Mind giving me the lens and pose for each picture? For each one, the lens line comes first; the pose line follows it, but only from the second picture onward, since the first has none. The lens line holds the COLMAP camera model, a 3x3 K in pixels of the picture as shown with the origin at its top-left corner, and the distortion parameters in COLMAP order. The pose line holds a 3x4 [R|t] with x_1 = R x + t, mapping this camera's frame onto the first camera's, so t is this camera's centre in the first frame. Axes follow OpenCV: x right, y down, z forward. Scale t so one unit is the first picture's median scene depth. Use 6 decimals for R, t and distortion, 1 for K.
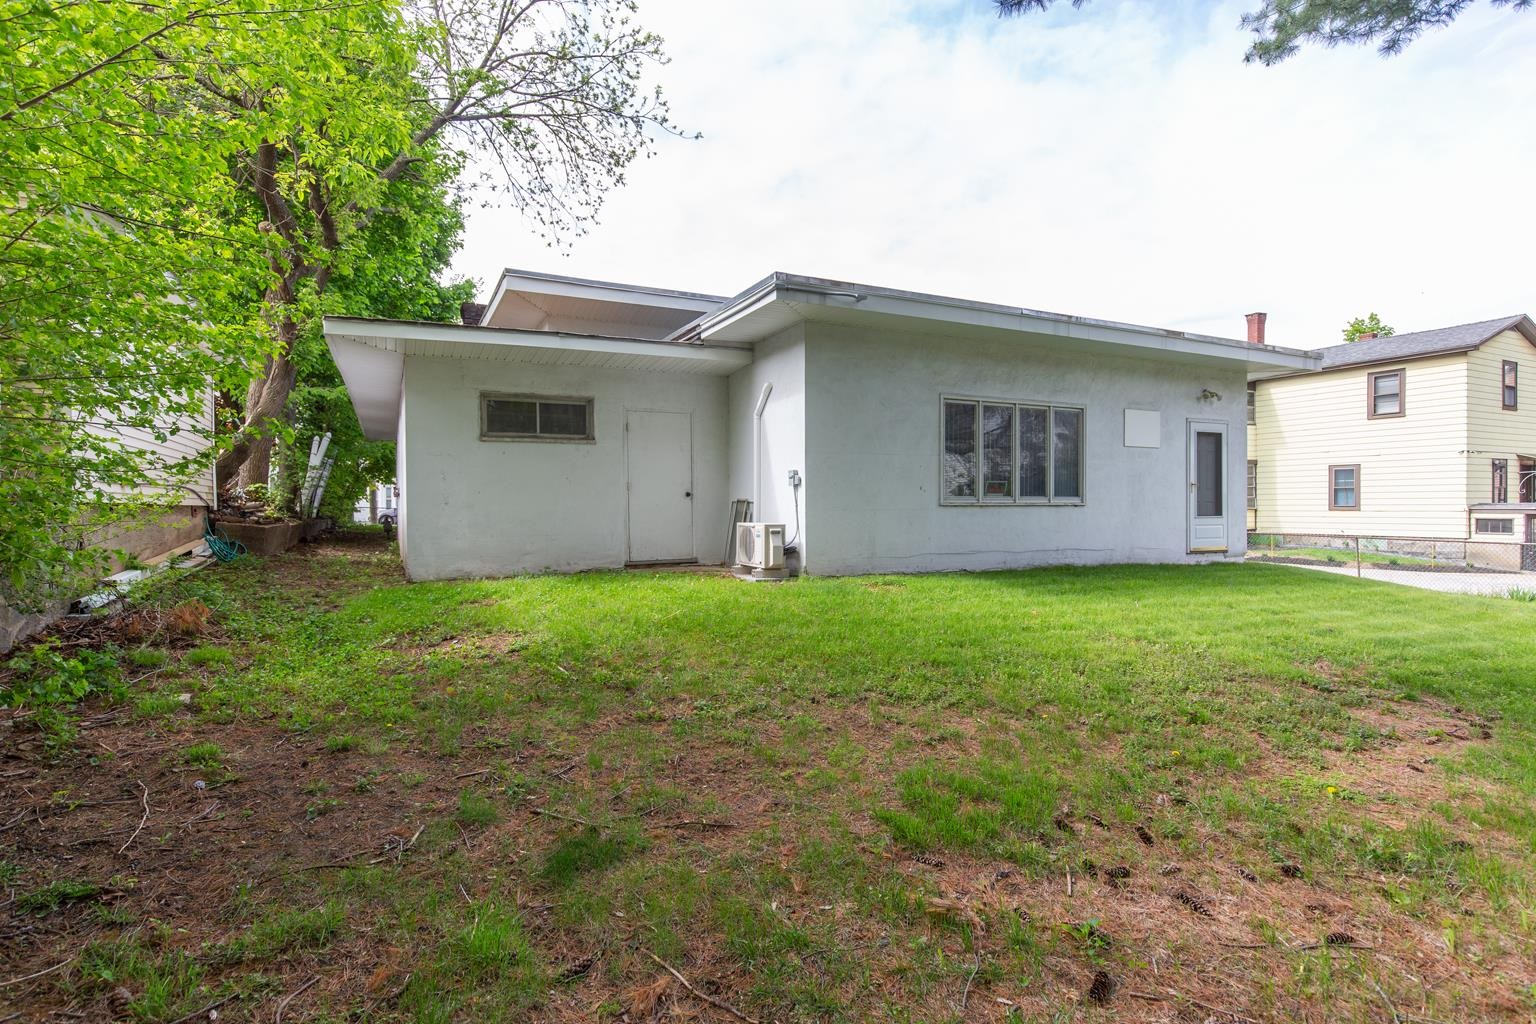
lens RADIAL K [[778.0, 0, 768.0], [0, 778.0, 512.0], [0, 0, 1]] dist [-0.001705, 0.000205]
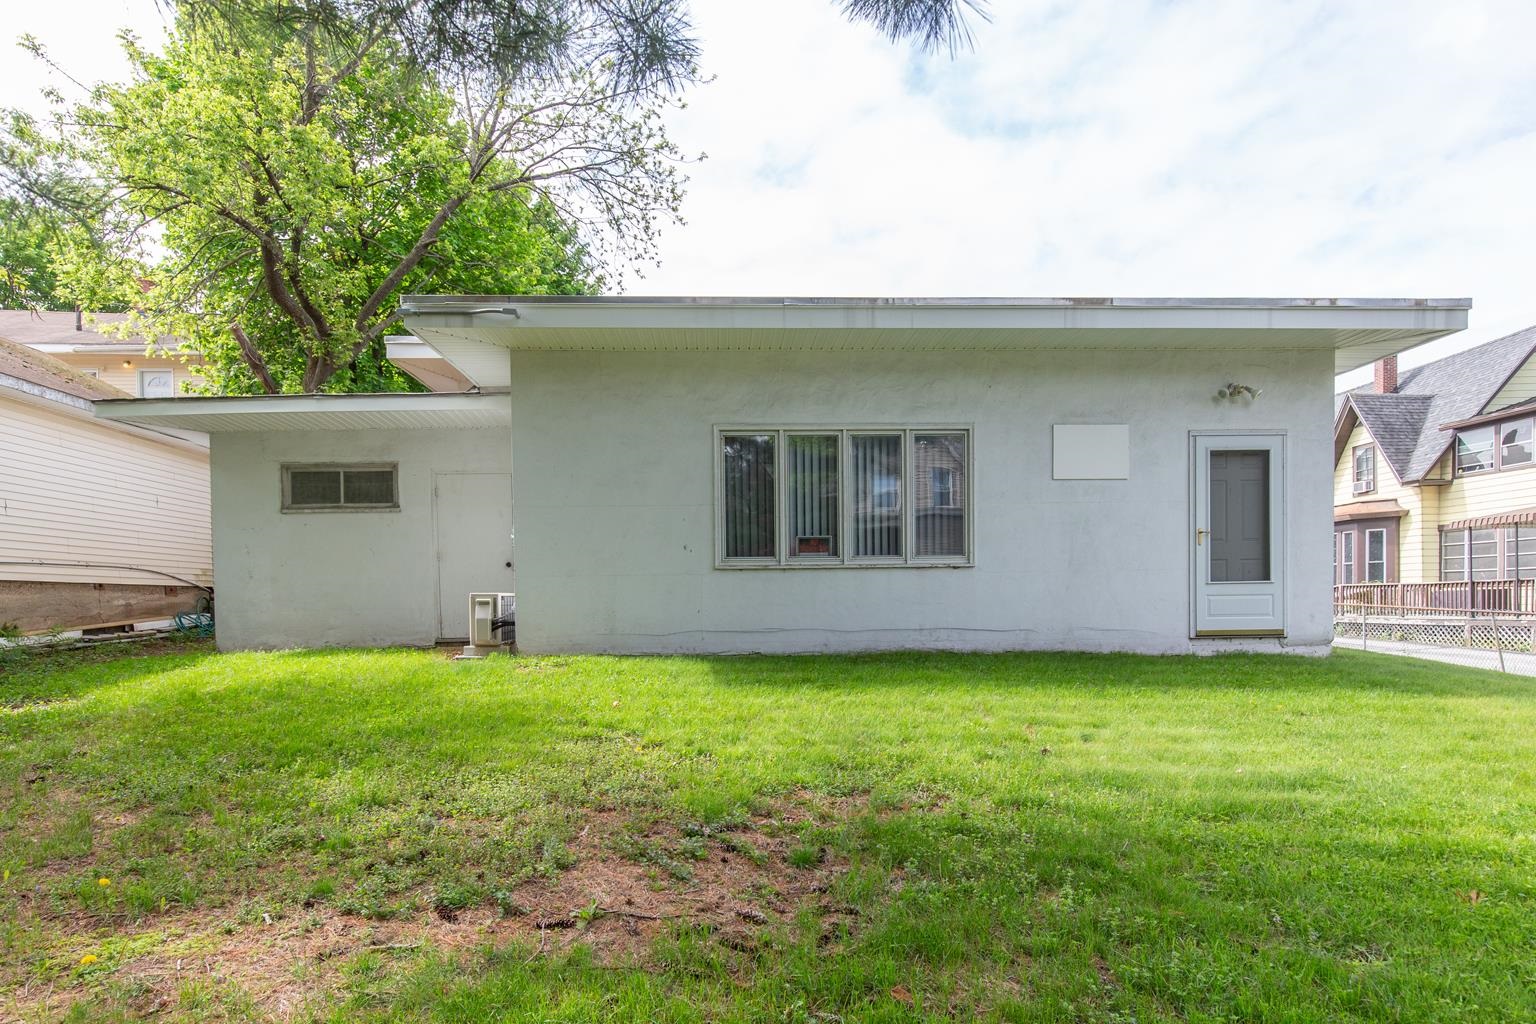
lens RADIAL K [[857.9, 0, 767.6], [0, 857.9, 614.4], [0, 0, 1]] dist [0.001813, 0.000580]
pose [[0.914522, -0.000275, -0.404537, 0.578428], [0.007319, 0.999847, 0.015868, 0.021899], [0.404471, -0.017472, 0.914384, 0.224416]]
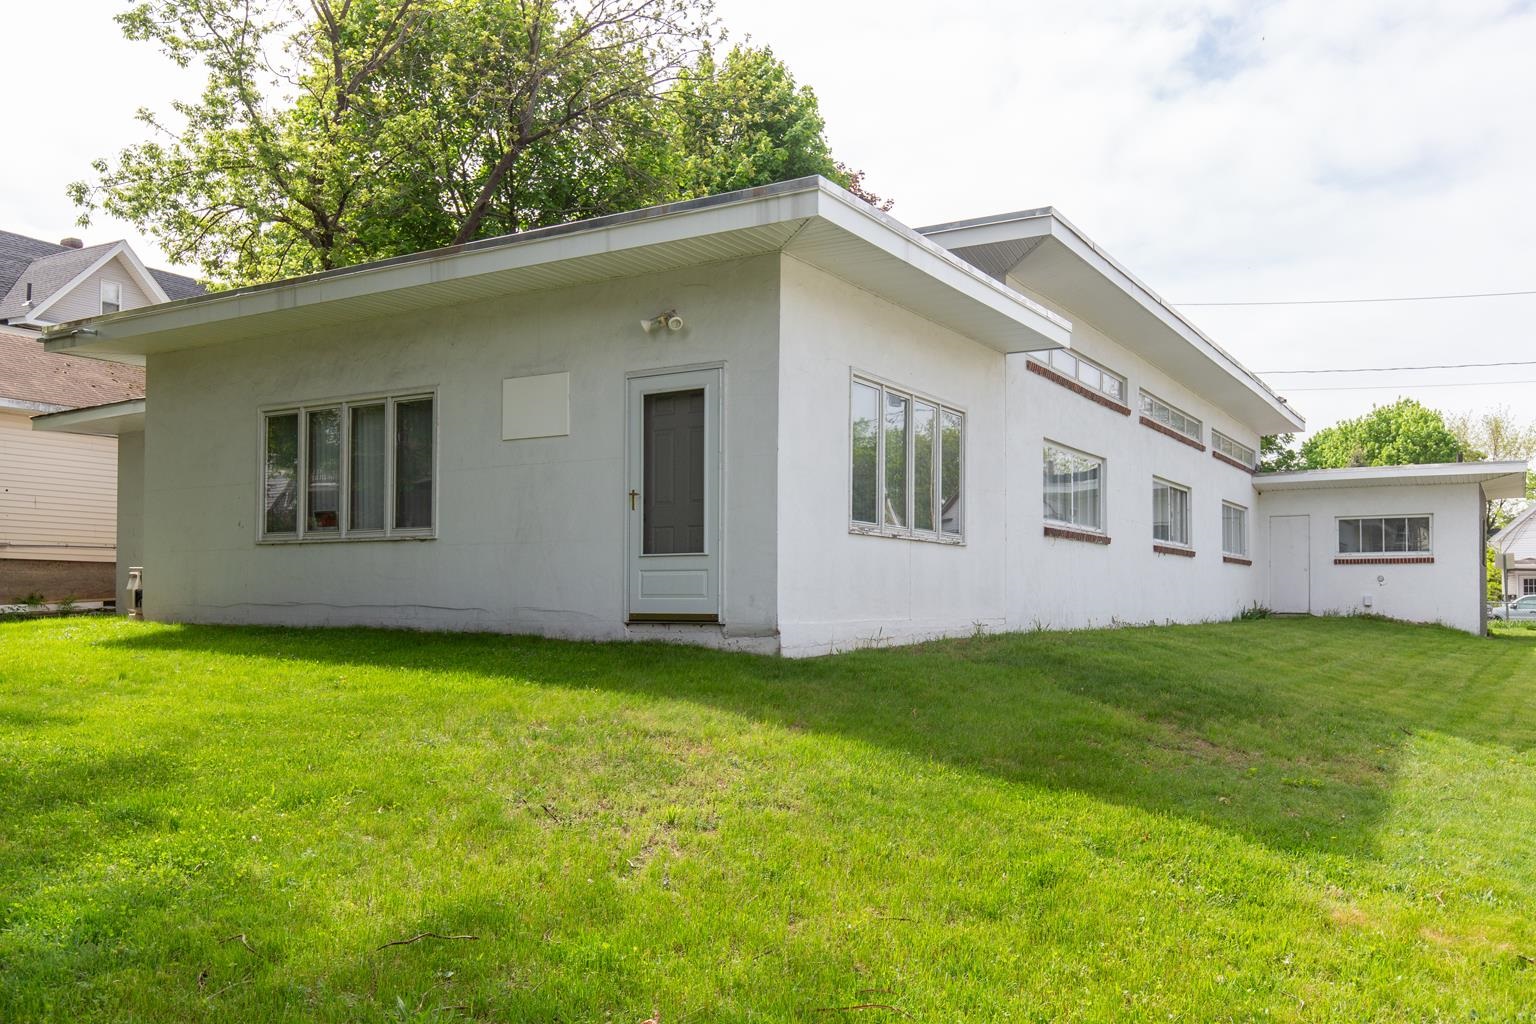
lens RADIAL K [[1229.0, 0, 797.4], [0, 1229.0, 586.4], [0, 0, 1]] dist [0.004366, 0.002159]
pose [[0.551107, -0.003867, -0.834425, 1.503093], [-0.008167, 0.999916, -0.010028, 0.040632], [0.834394, 0.012342, 0.551030, 0.719422]]
